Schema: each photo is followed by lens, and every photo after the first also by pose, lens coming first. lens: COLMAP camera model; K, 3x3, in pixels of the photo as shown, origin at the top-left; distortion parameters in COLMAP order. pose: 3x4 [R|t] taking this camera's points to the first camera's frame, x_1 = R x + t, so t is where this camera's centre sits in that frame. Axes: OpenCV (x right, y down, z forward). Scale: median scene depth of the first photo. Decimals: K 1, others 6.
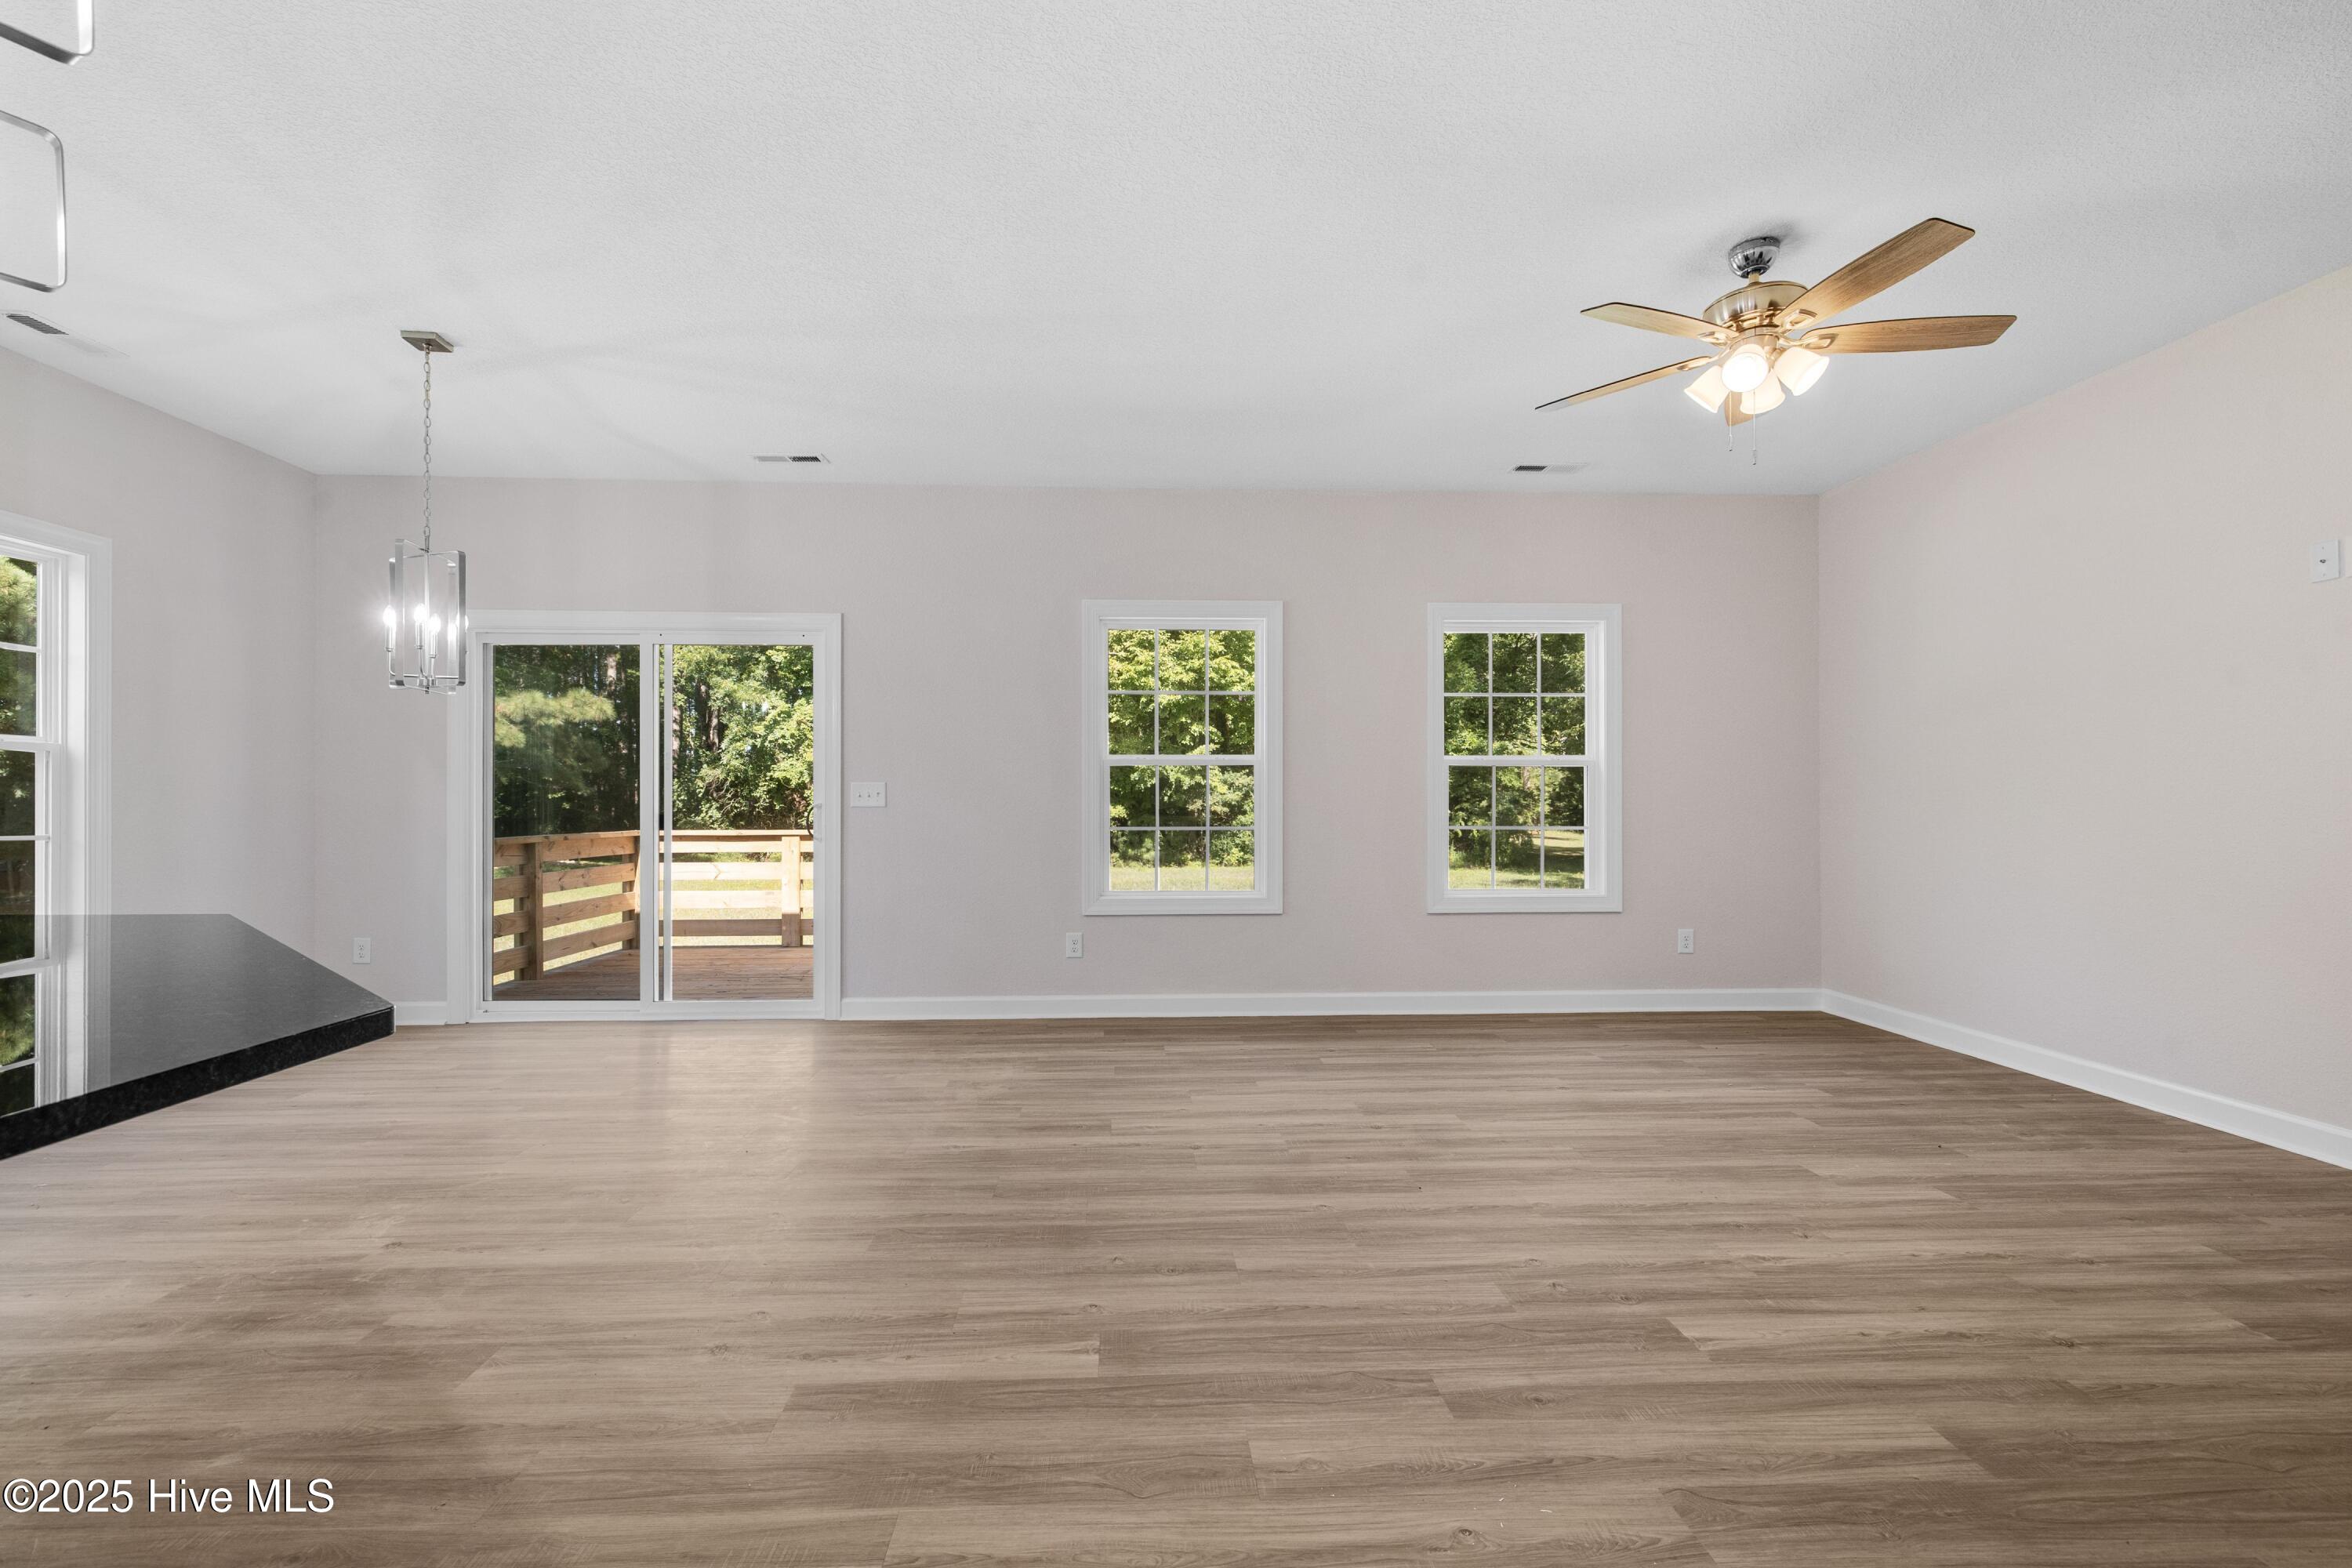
lens RADIAL K [[1015.5, 0, 1162.4], [0, 1015.5, 804.1], [0, 0, 1]] dist [0.003399, -0.000190]
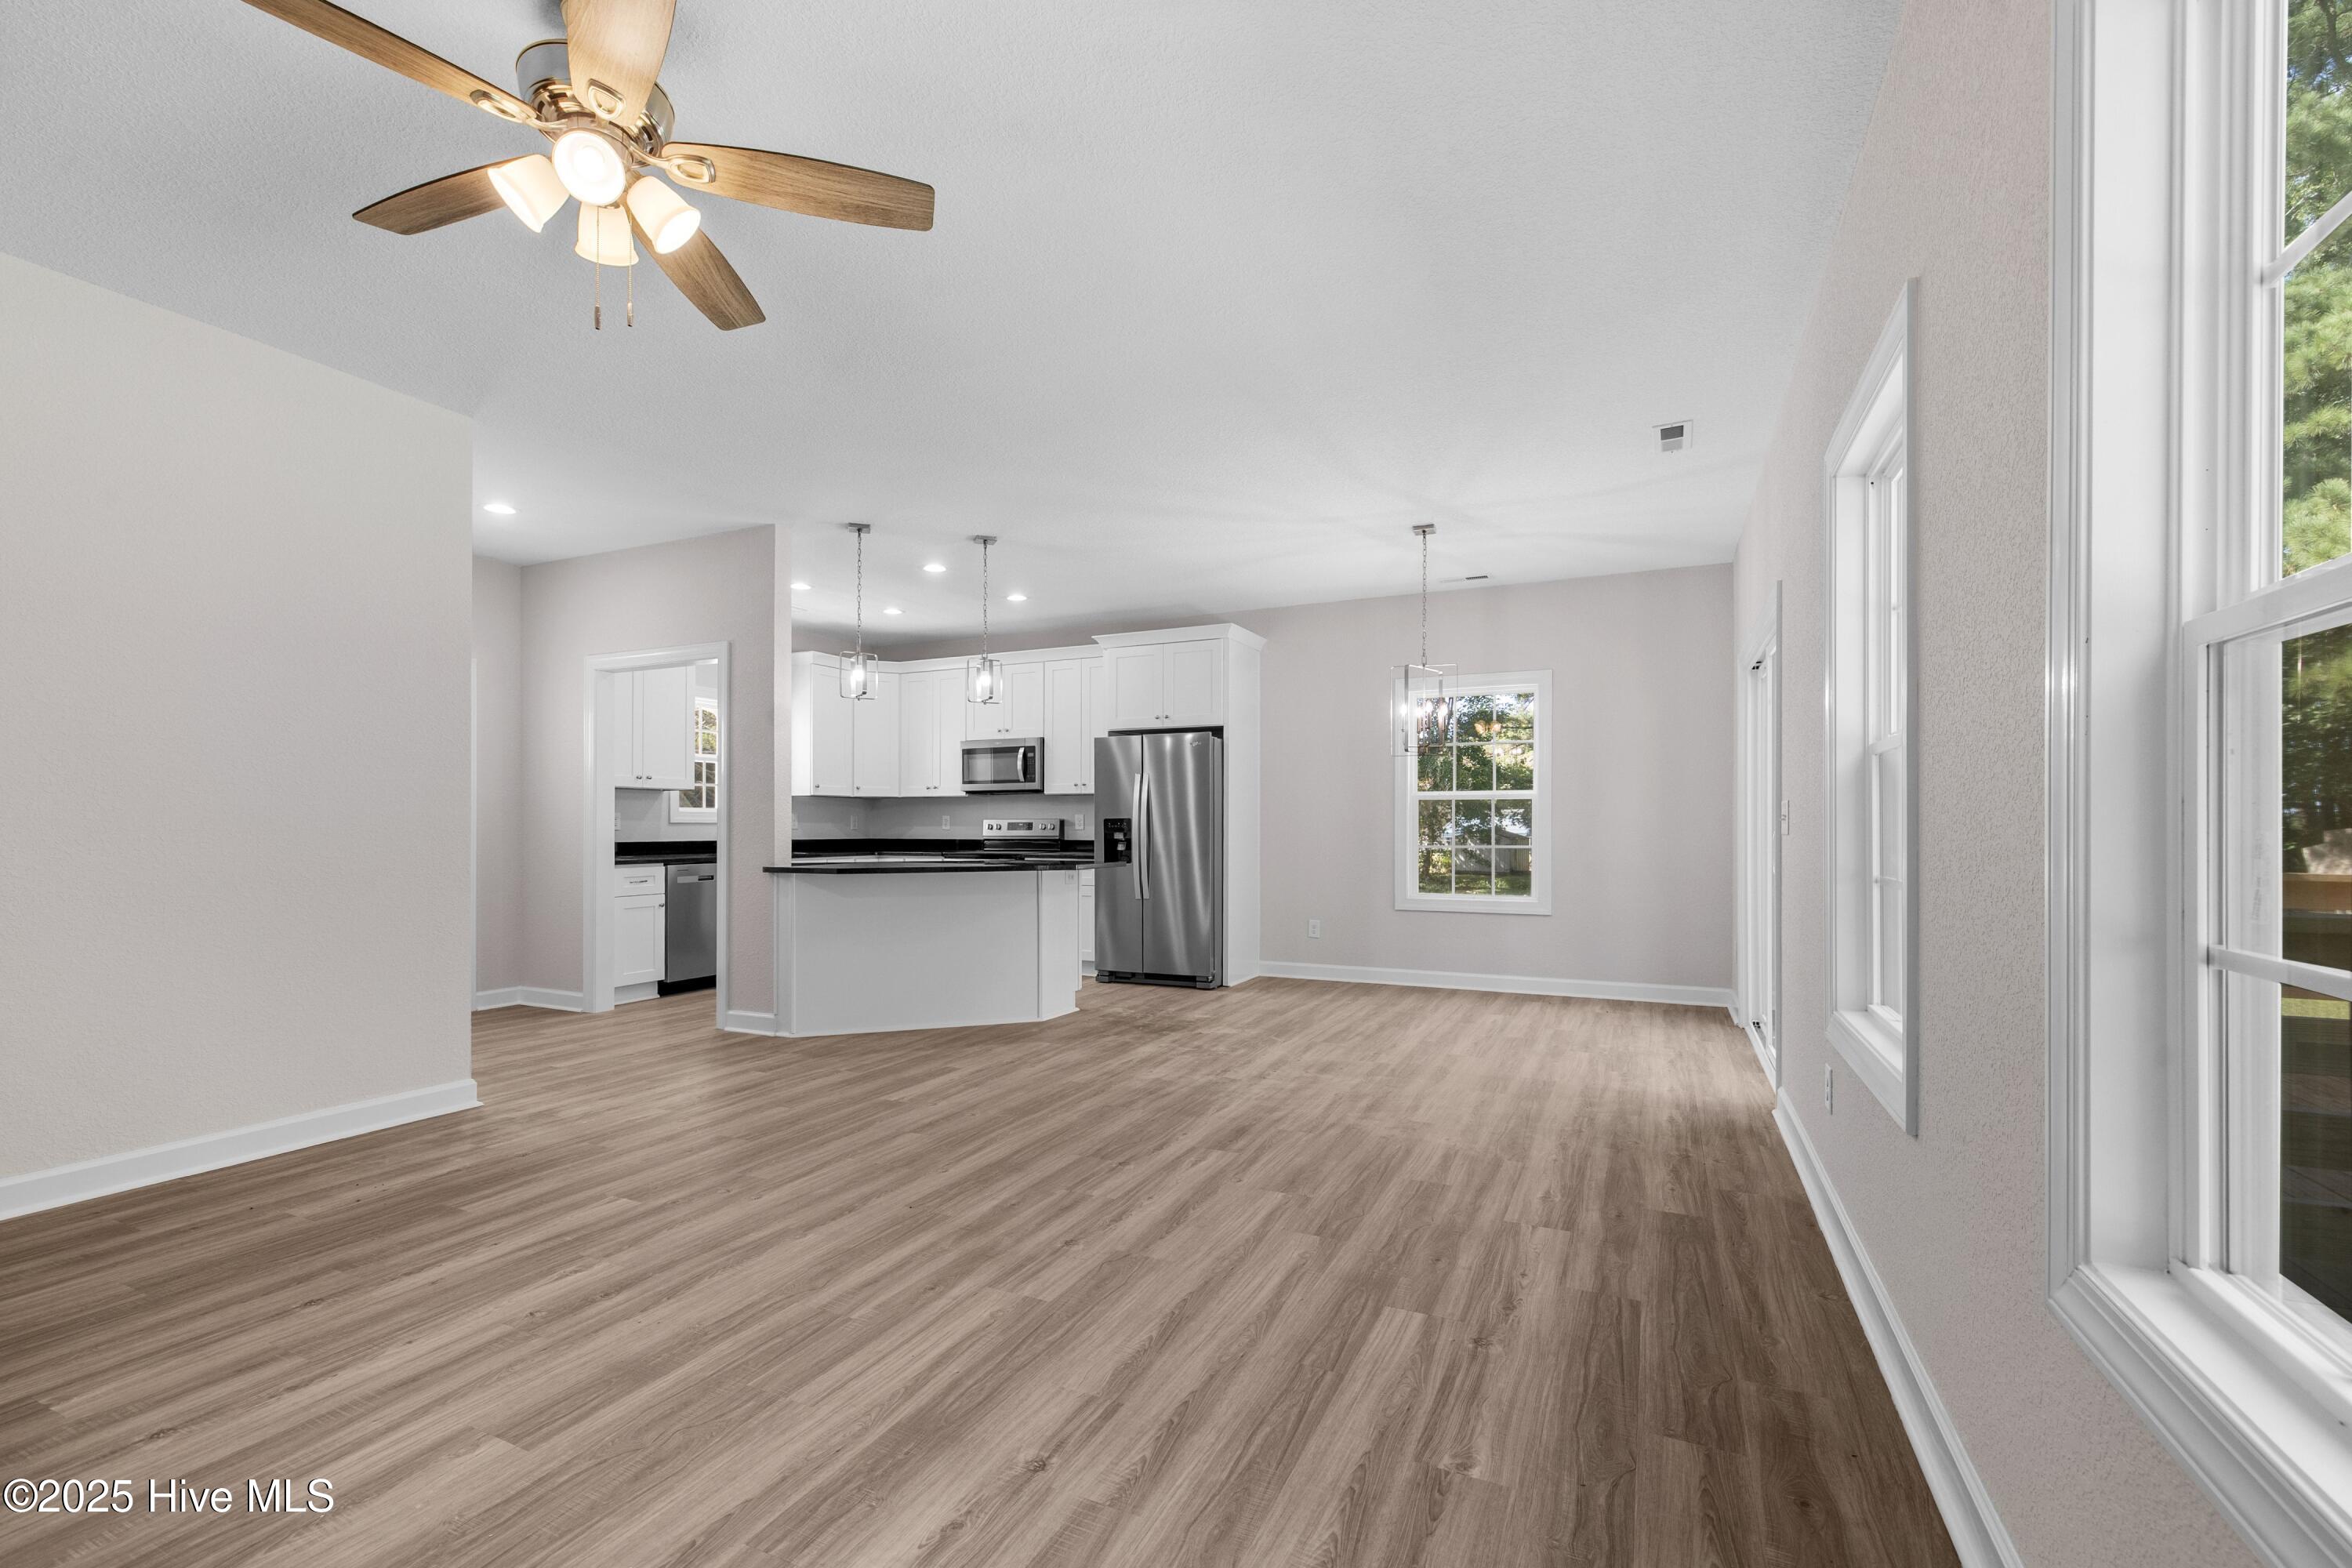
lens RADIAL K [[1015.5, 0, 1141.2], [0, 1015.5, 814.6], [0, 0, 1]] dist [0.003399, -0.000190]
pose [[-0.483518, -0.010562, -0.875271, 1.120833], [-0.001831, 0.999937, -0.011055, -0.002338], [0.875333, -0.003742, -0.483507, 1.837226]]
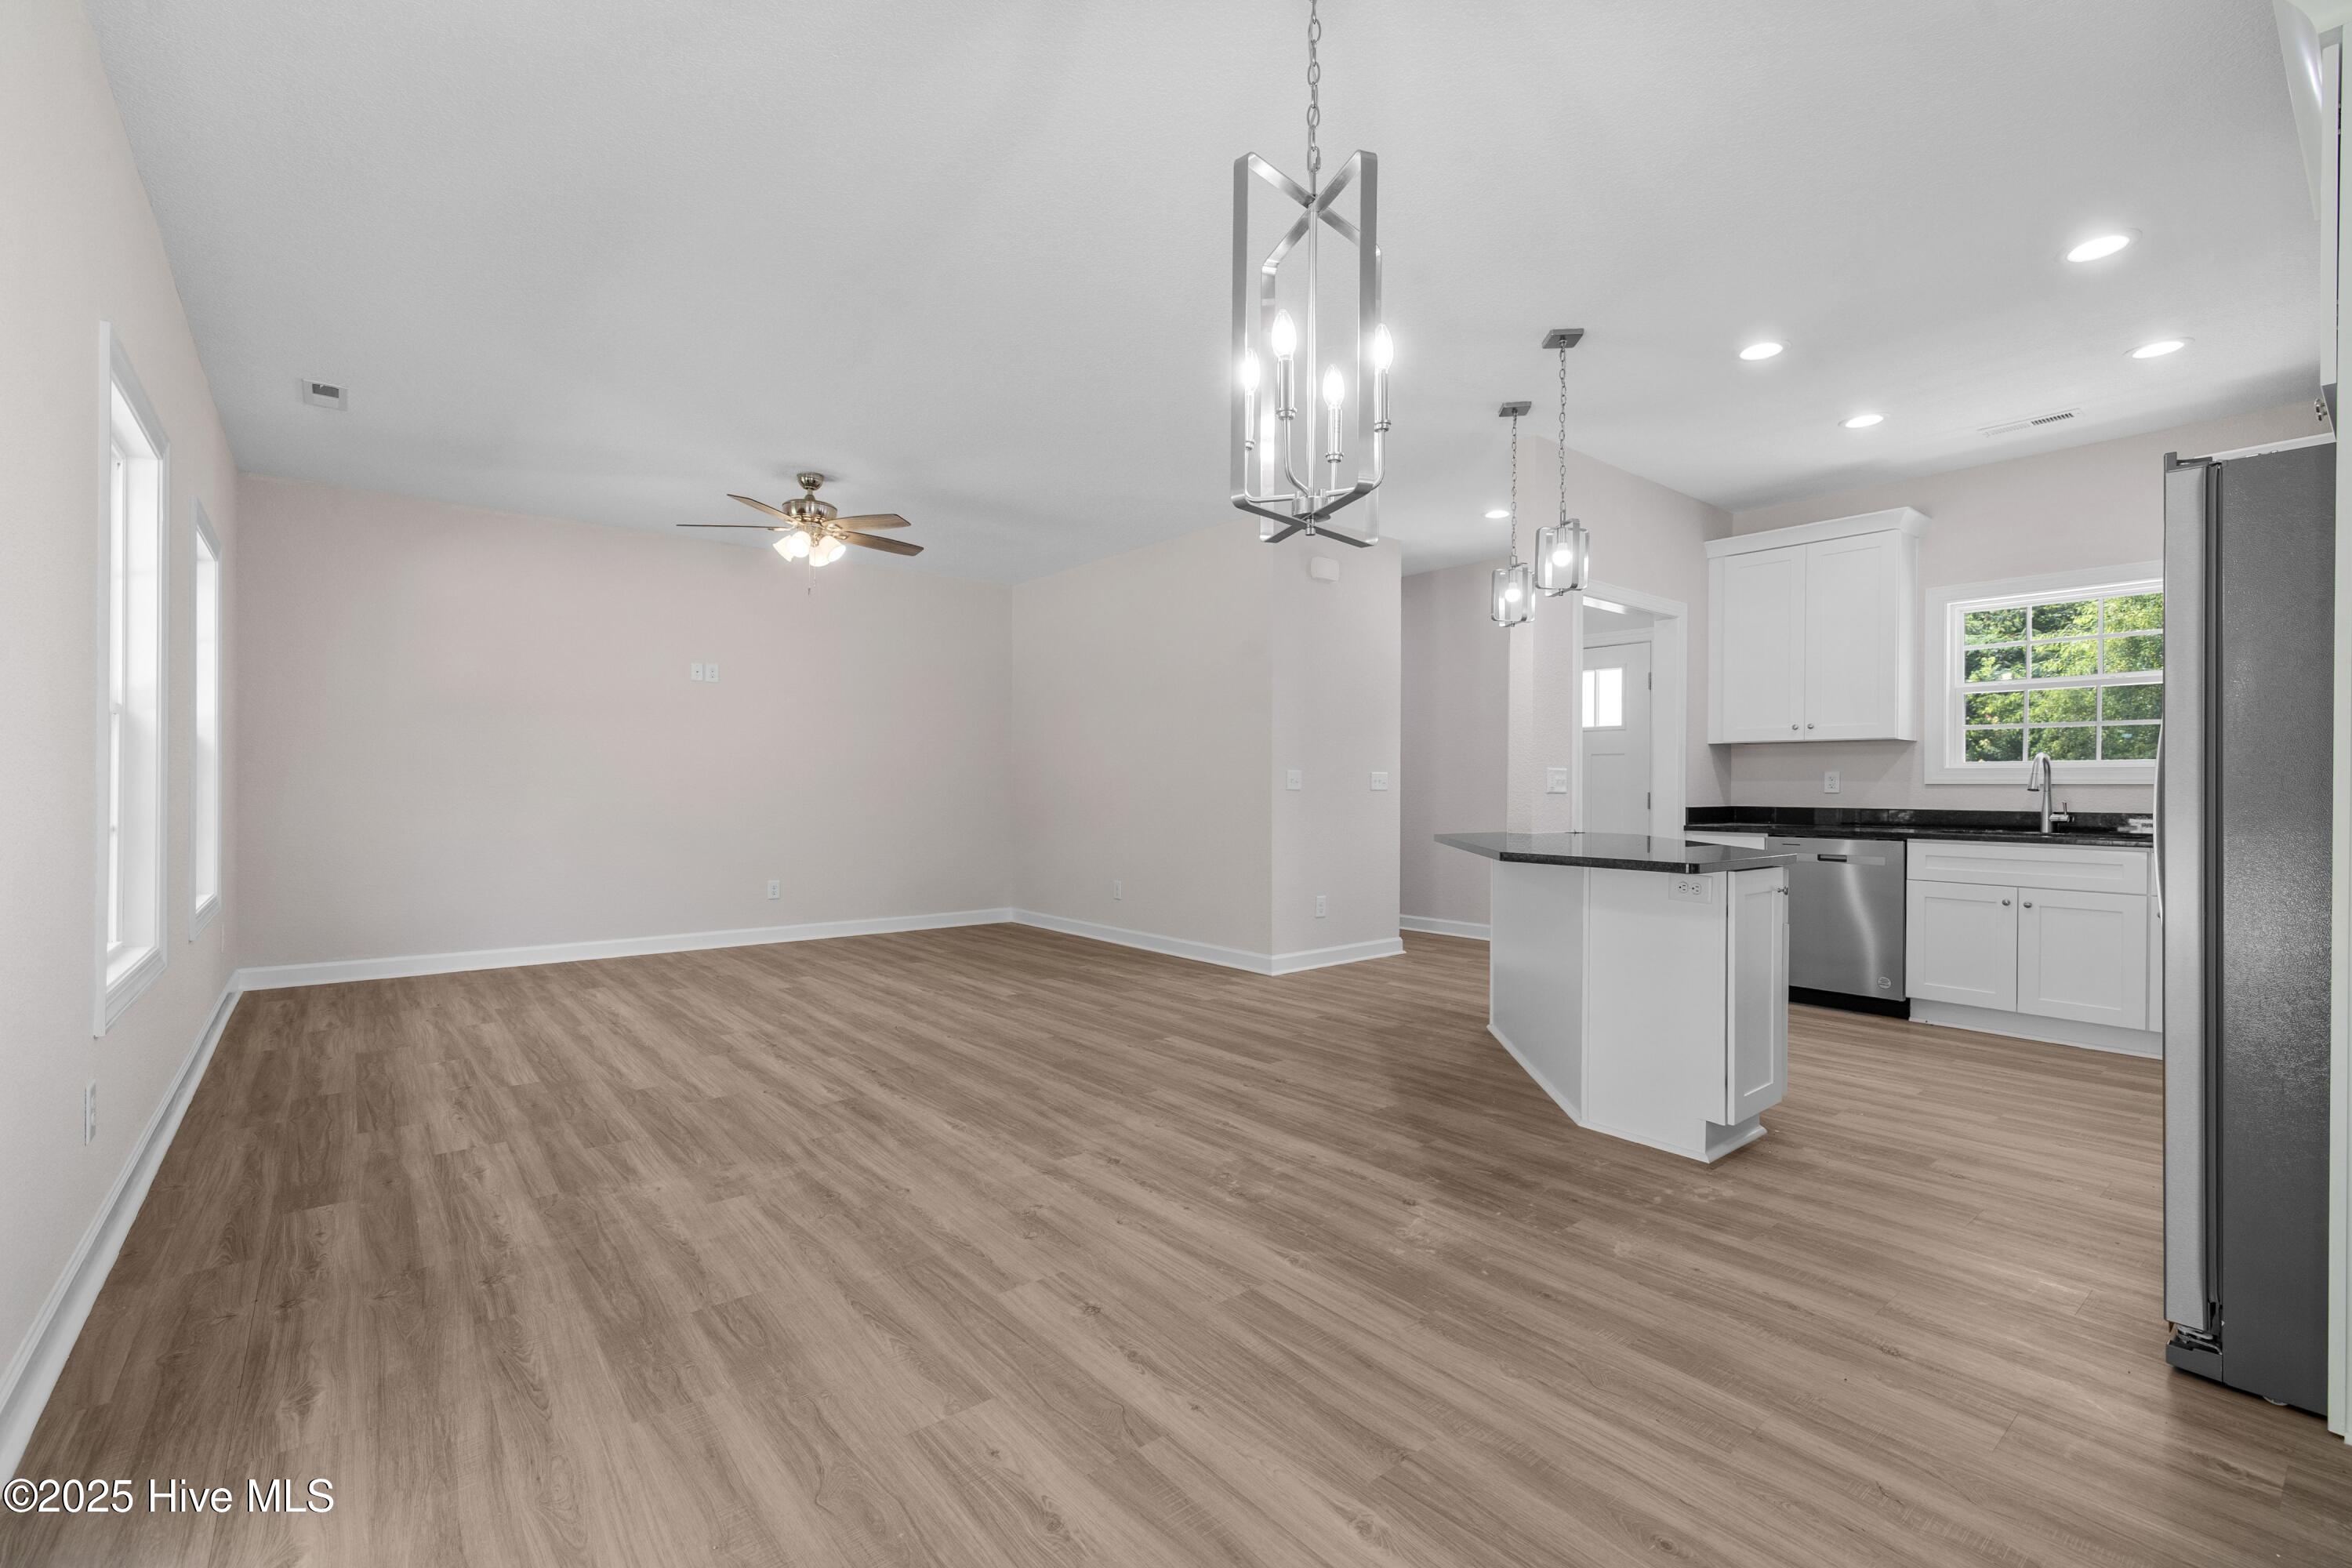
lens RADIAL K [[1015.5, 0, 1183.1], [0, 1015.5, 779.9], [0, 0, 1]] dist [0.003399, -0.000190]
pose [[-0.606909, 0.003328, 0.794764, -1.386525], [-0.003047, 0.999974, -0.006515, 0.001545], [-0.794765, -0.006376, -0.606884, 1.746827]]
